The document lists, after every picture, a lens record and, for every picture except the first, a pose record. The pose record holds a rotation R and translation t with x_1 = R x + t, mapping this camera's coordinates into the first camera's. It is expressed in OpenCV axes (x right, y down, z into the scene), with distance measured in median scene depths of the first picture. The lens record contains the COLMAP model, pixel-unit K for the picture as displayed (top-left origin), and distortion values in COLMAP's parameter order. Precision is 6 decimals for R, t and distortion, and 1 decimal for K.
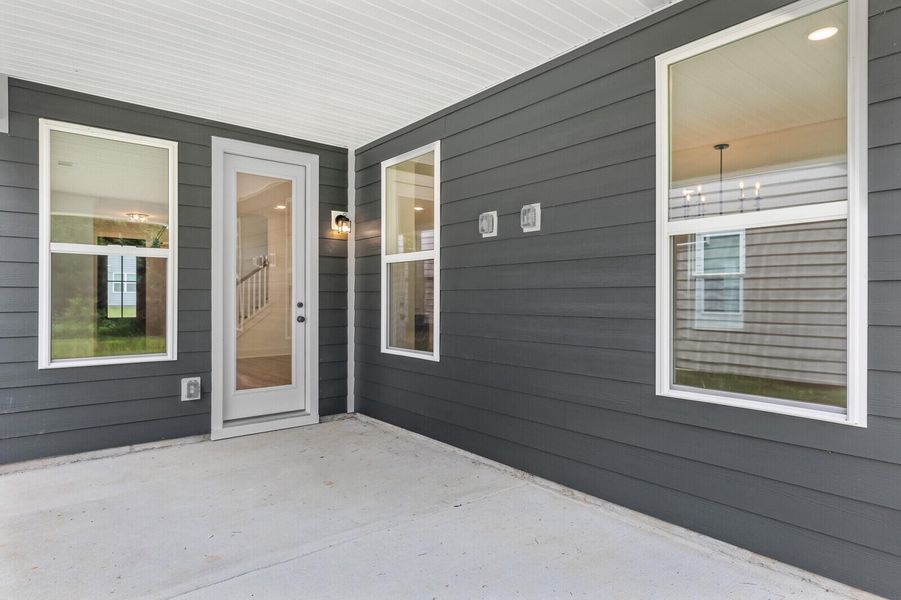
lens RADIAL K [[481.6, 0, 450.5], [0, 481.6, 300.0], [0, 0, 1]] dist [0.003672, 0.000456]
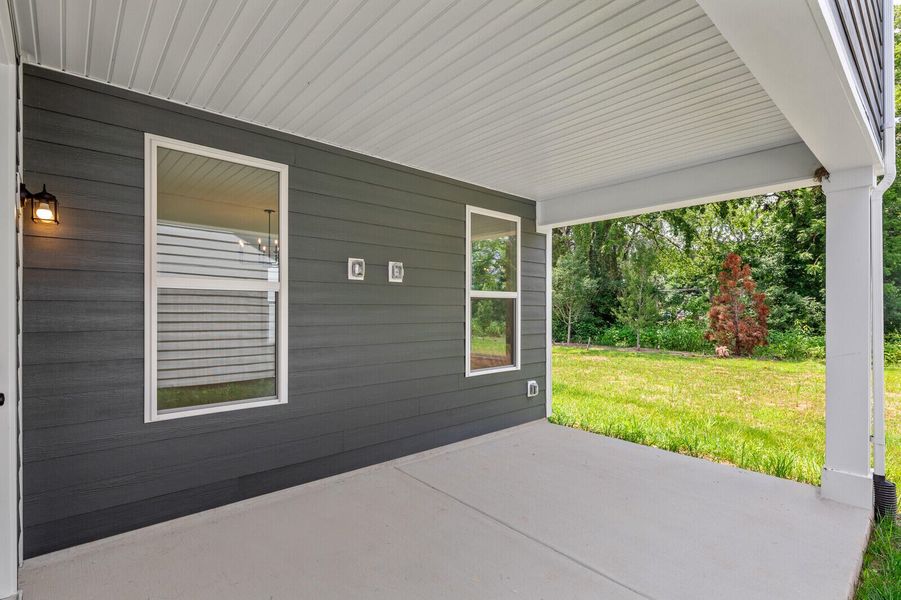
lens RADIAL K [[433.1, 0, 450.5], [0, 433.1, 300.0], [0, 0, 1]] dist [-0.000941, -0.000298]
pose [[-0.009450, 0.032311, 0.999433, -0.623856], [0.009710, 0.999434, -0.032219, -0.029174], [-0.999908, 0.009400, -0.009758, 0.506463]]
